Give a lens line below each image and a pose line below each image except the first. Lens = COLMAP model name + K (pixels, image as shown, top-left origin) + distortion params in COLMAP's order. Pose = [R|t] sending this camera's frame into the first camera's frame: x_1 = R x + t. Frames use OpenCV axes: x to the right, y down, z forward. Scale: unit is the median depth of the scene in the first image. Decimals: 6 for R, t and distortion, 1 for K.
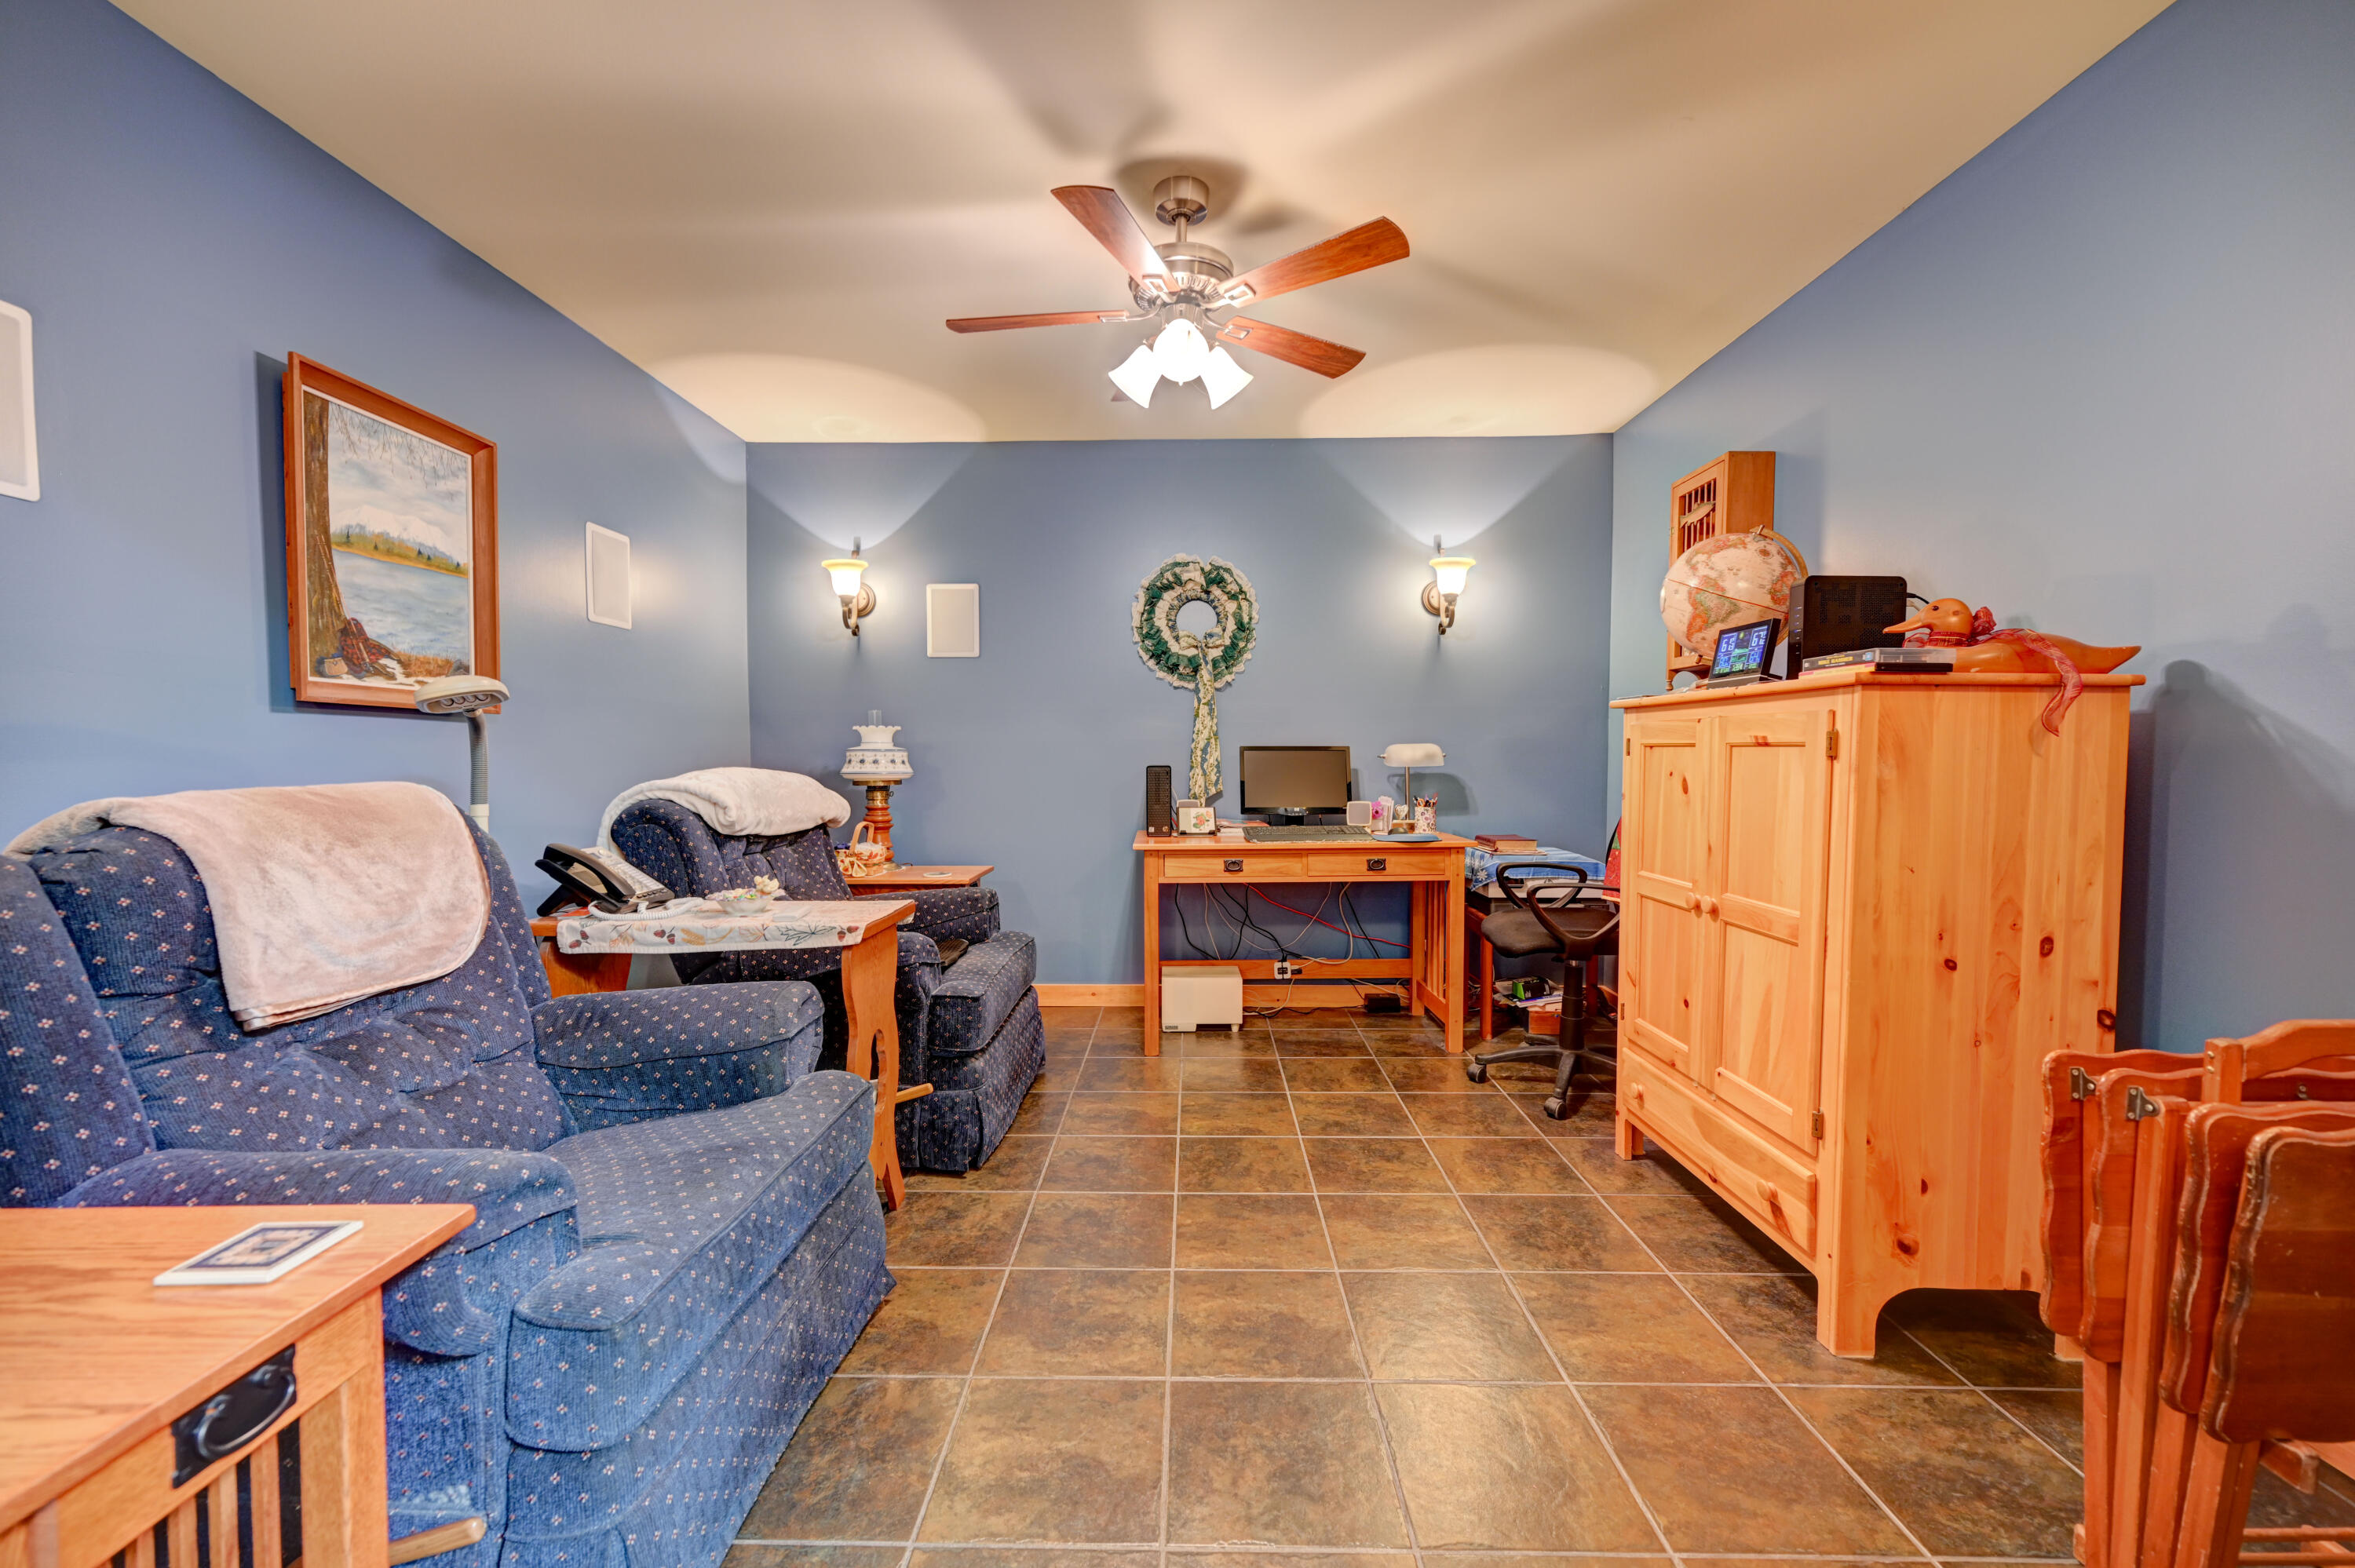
lens RADIAL K [[953.4, 0, 1174.1], [0, 953.4, 797.1], [0, 0, 1]] dist [-0.000967, -0.000061]
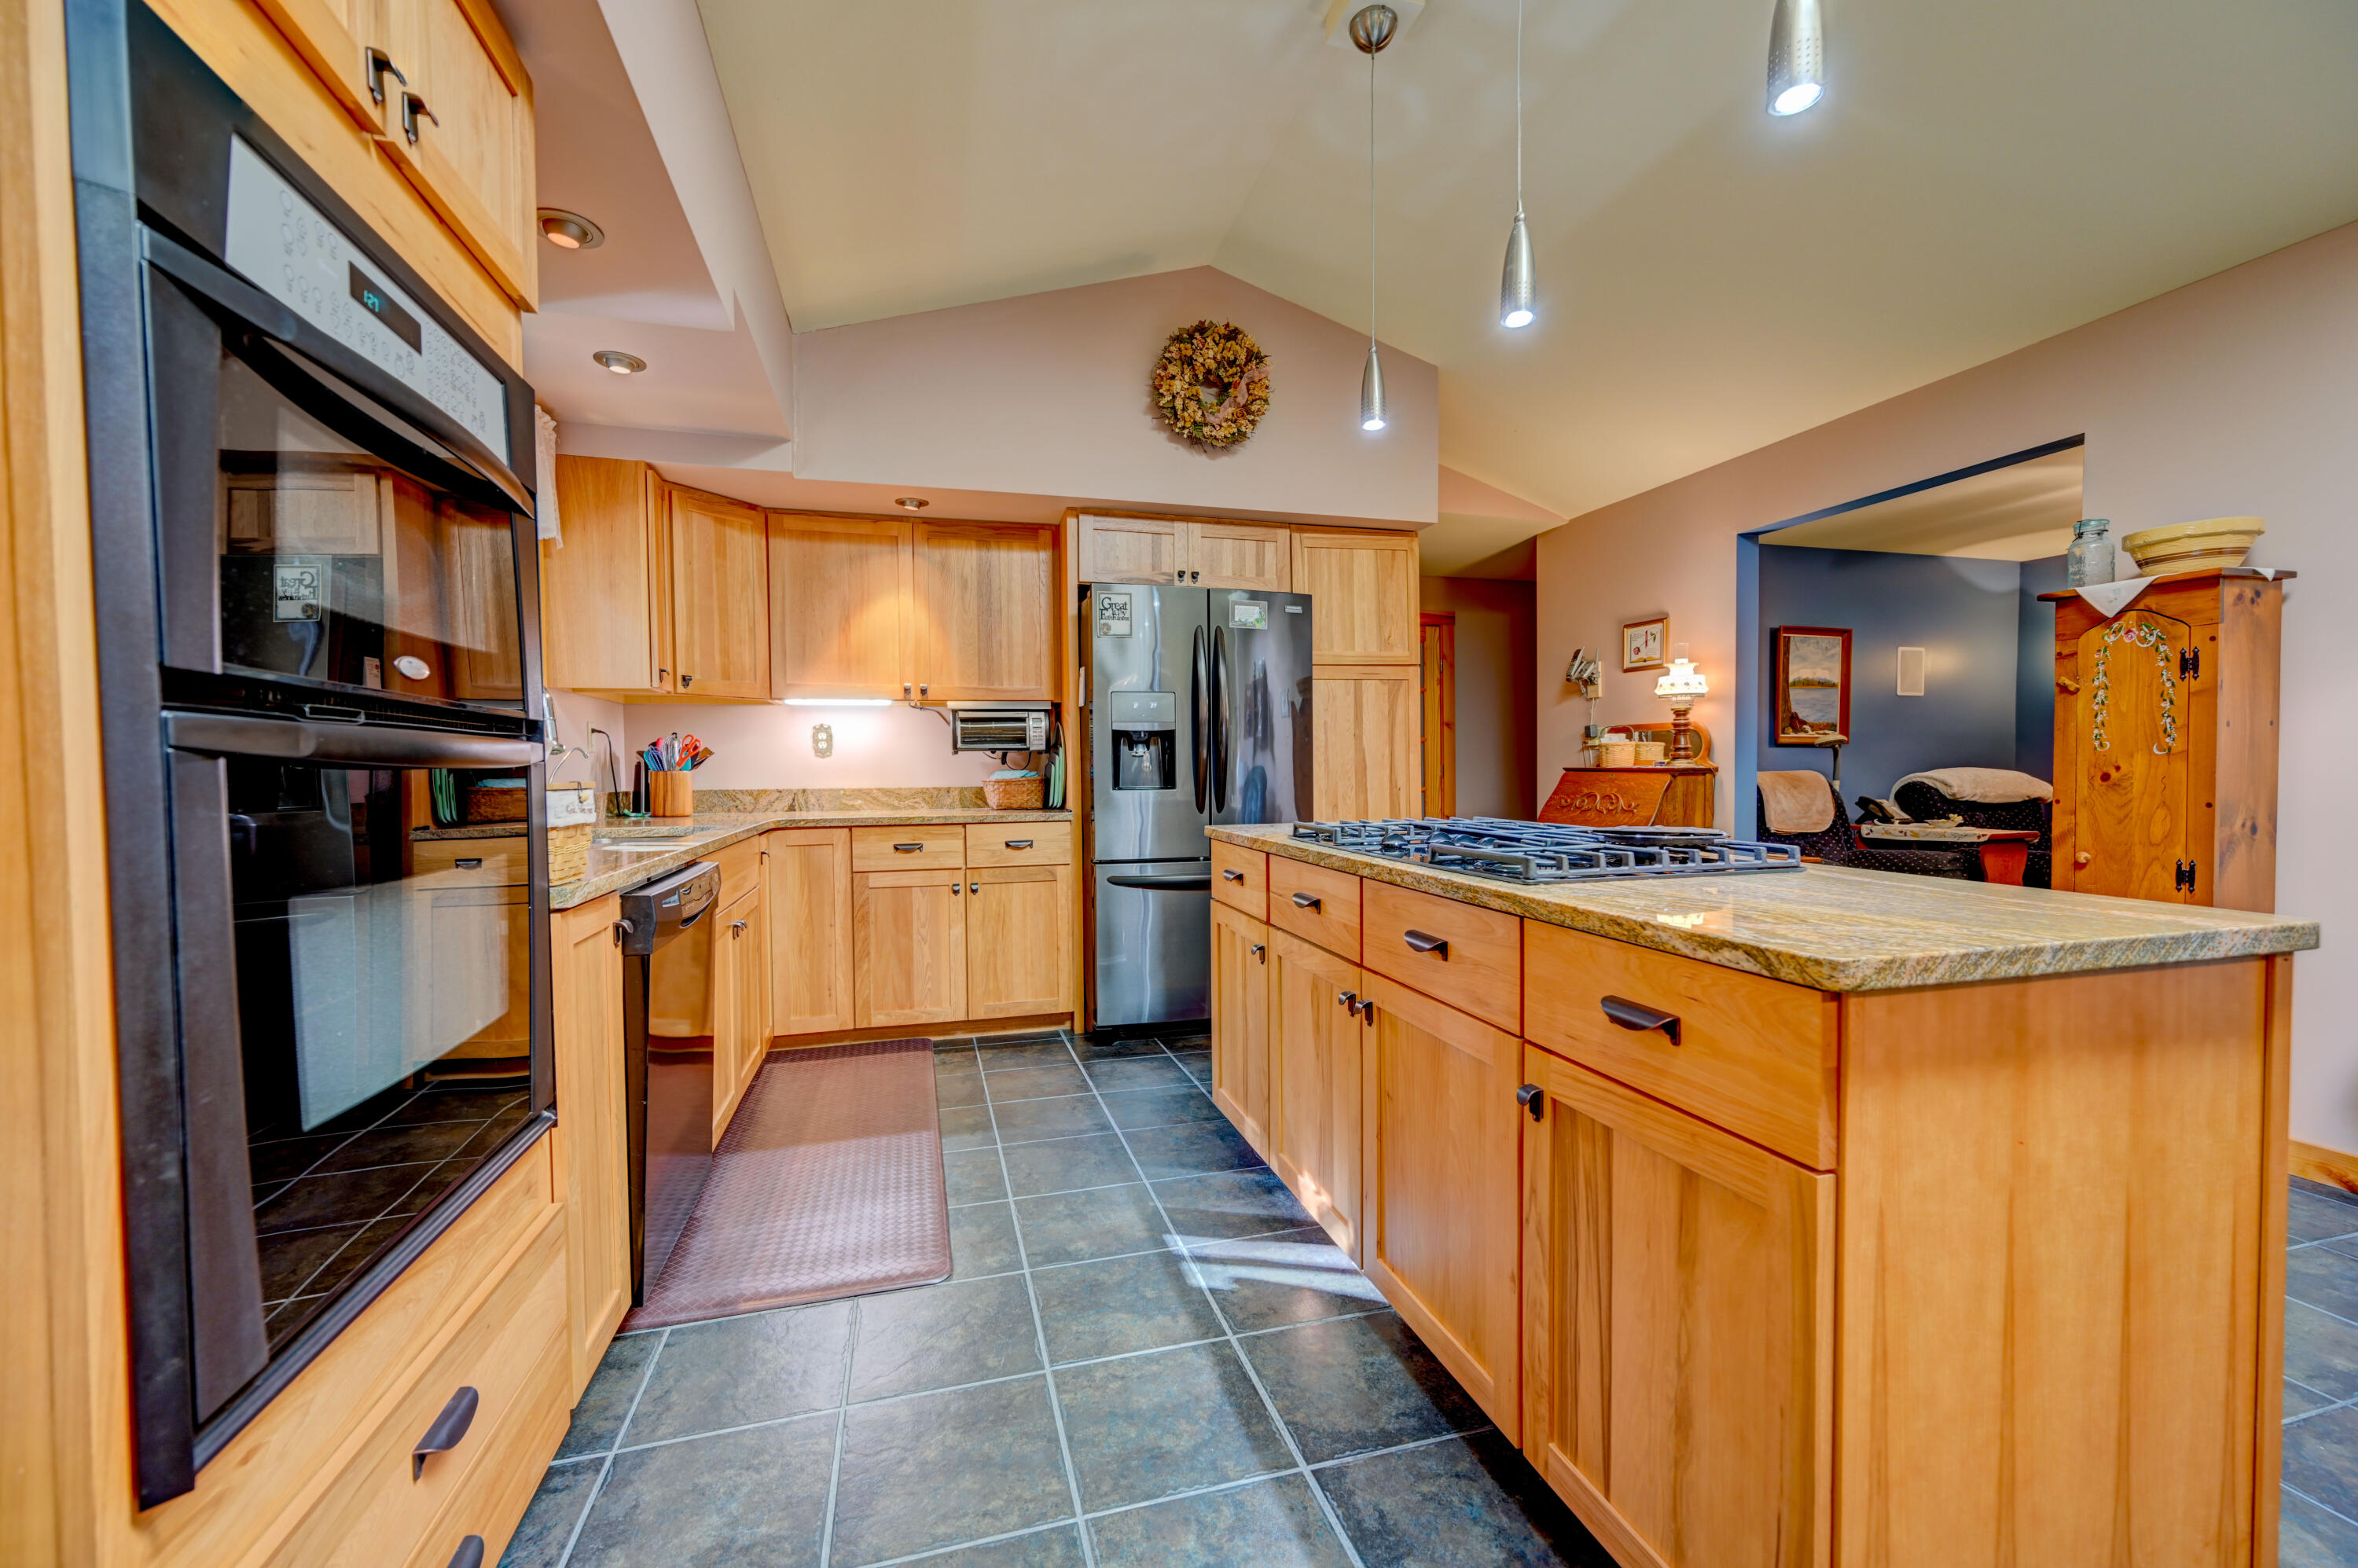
lens RADIAL K [[930.6, 0, 1177.7], [0, 930.6, 786.3], [0, 0, 1]] dist [-0.000137, -0.000032]
pose [[0.296299, 0.030191, -0.954618, 1.181836], [-0.035963, 0.999144, 0.020437, 0.036493], [0.954418, 0.028275, 0.297131, -1.493204]]
